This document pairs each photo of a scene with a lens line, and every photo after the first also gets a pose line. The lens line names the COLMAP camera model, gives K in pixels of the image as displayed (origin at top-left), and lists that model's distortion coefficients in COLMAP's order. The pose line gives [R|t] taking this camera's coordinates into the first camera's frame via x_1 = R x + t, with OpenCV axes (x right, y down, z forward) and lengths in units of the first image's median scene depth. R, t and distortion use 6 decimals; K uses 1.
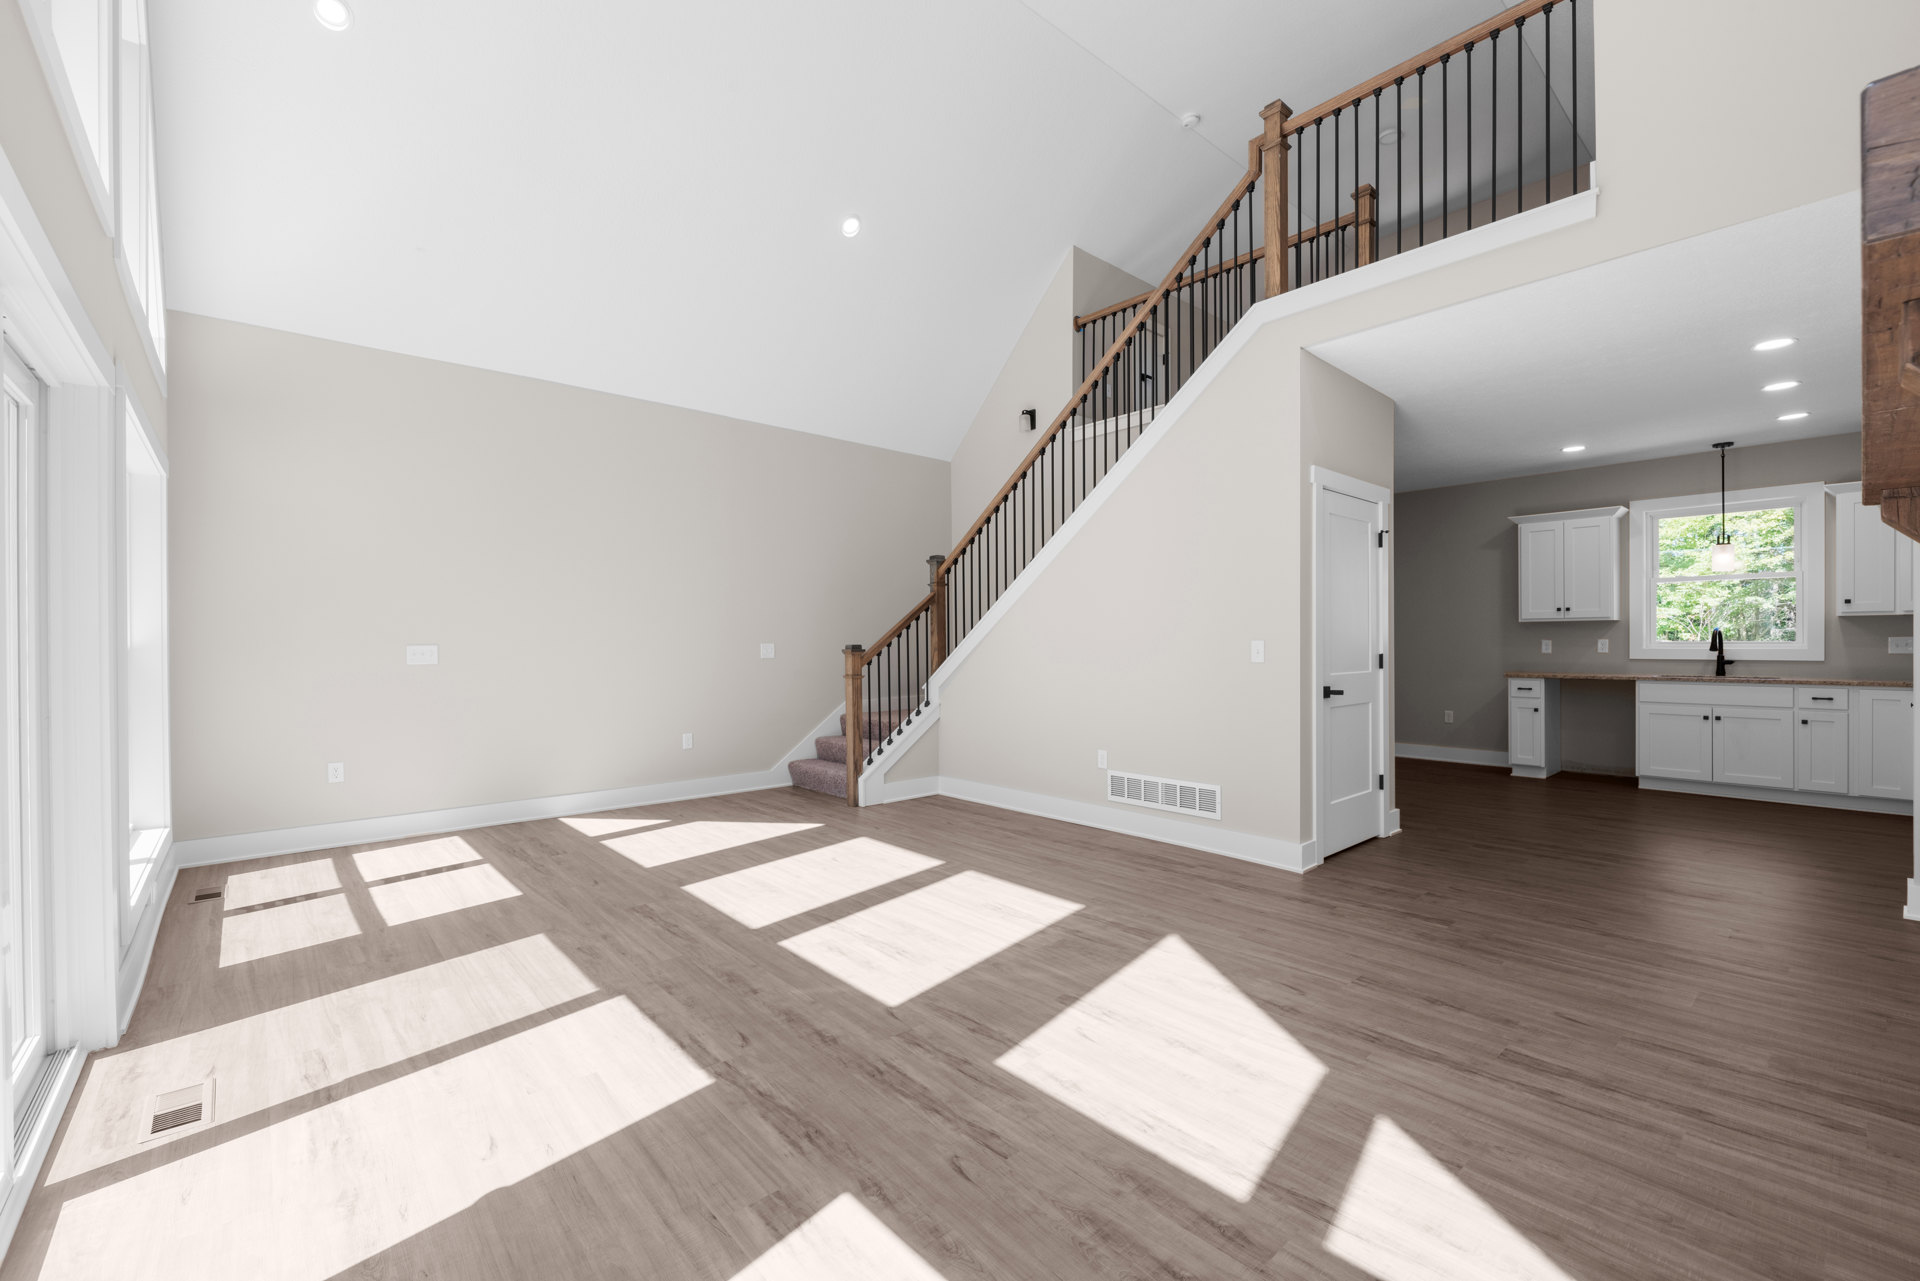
lens RADIAL K [[820.8, 0, 960.0], [0, 820.8, 640.5], [0, 0, 1]] dist [-0.002265, -0.000207]
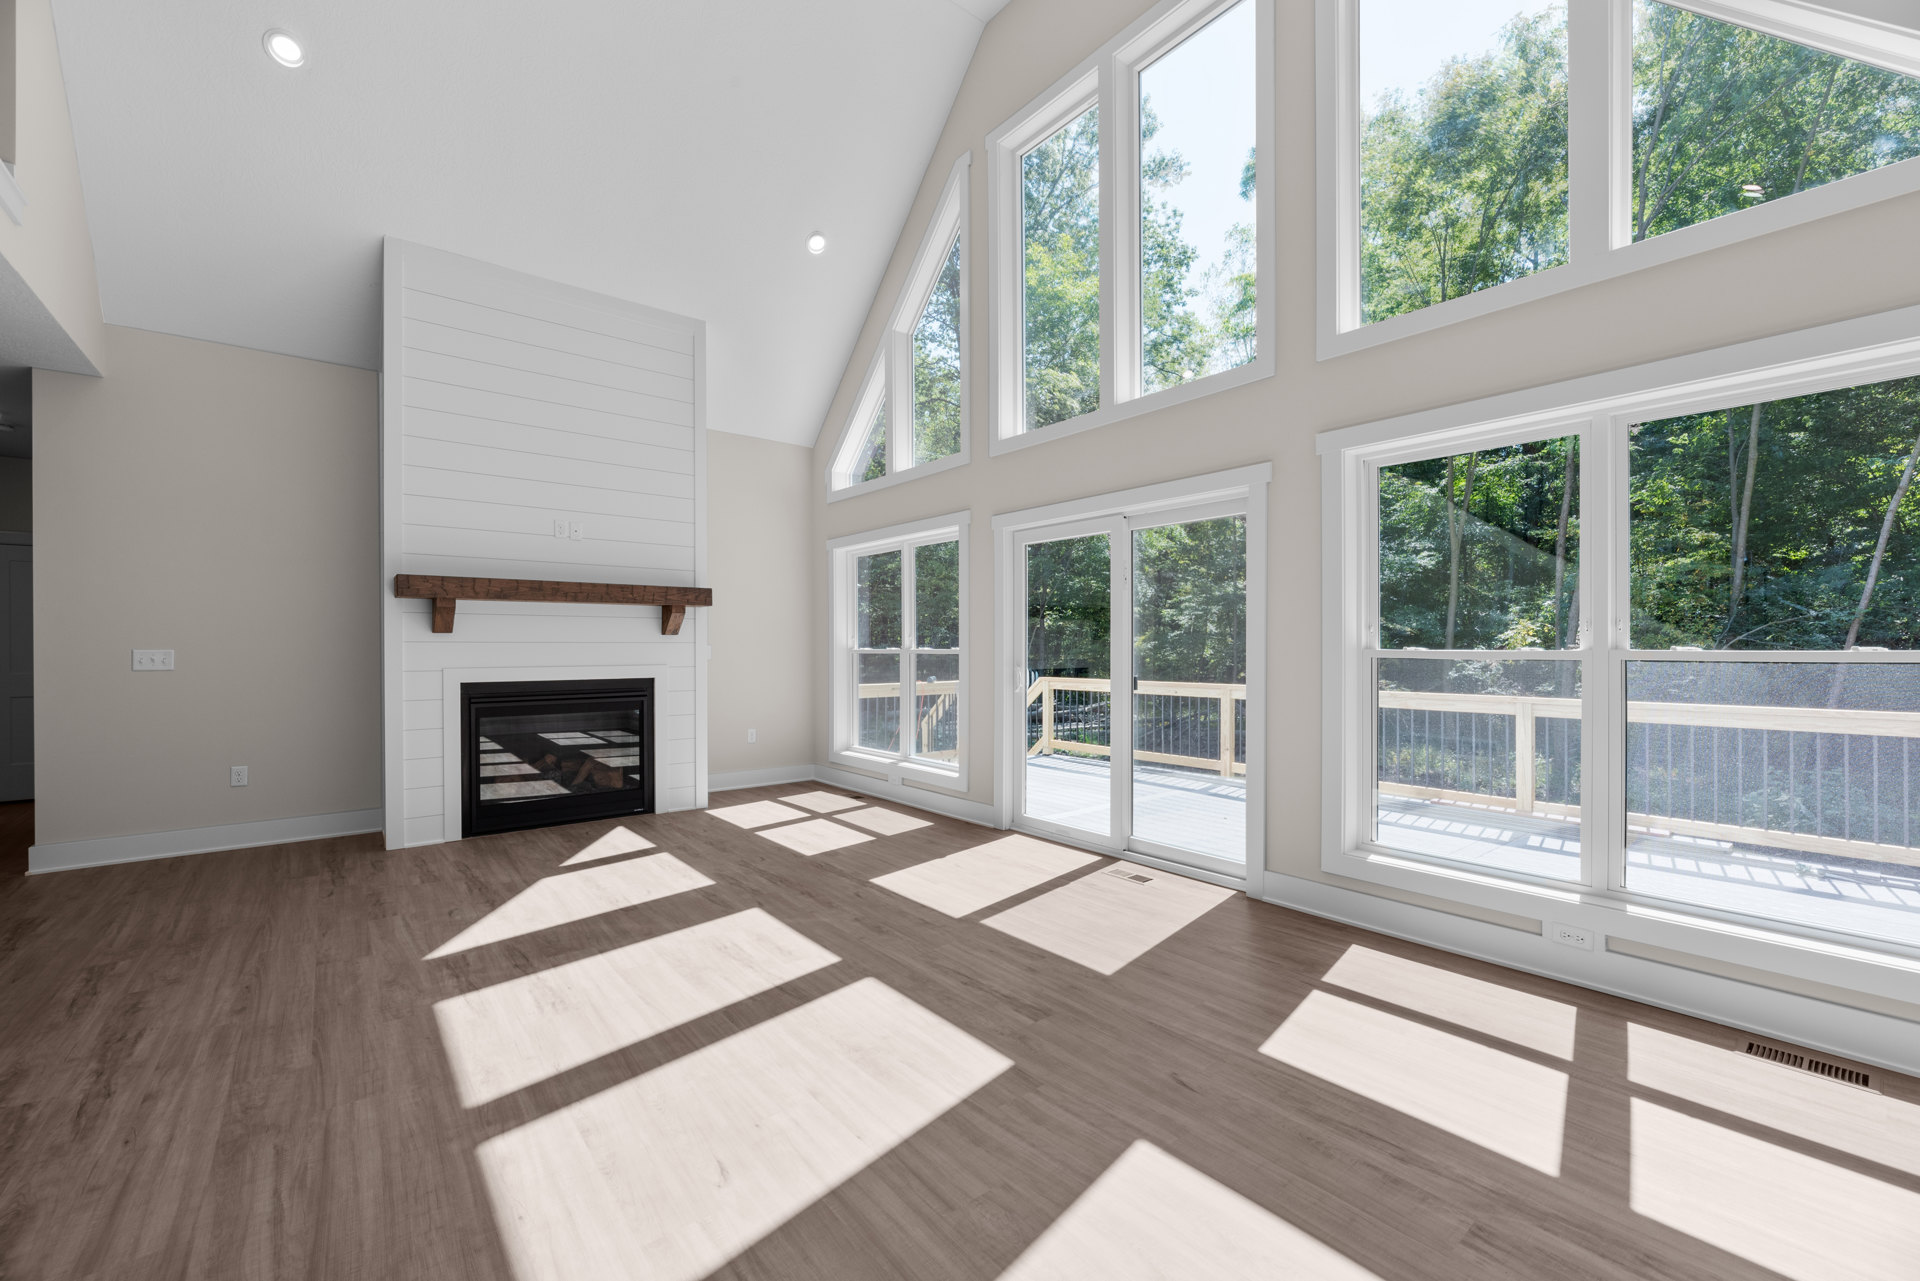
lens RADIAL K [[778.4, 0, 958.4], [0, 778.4, 653.2], [0, 0, 1]] dist [-0.000281, 0.000039]
pose [[-0.999192, 0.007509, 0.039488, -0.415795], [0.007651, 0.999965, 0.003447, 0.007449], [-0.039461, 0.003746, -0.999214, 1.995488]]
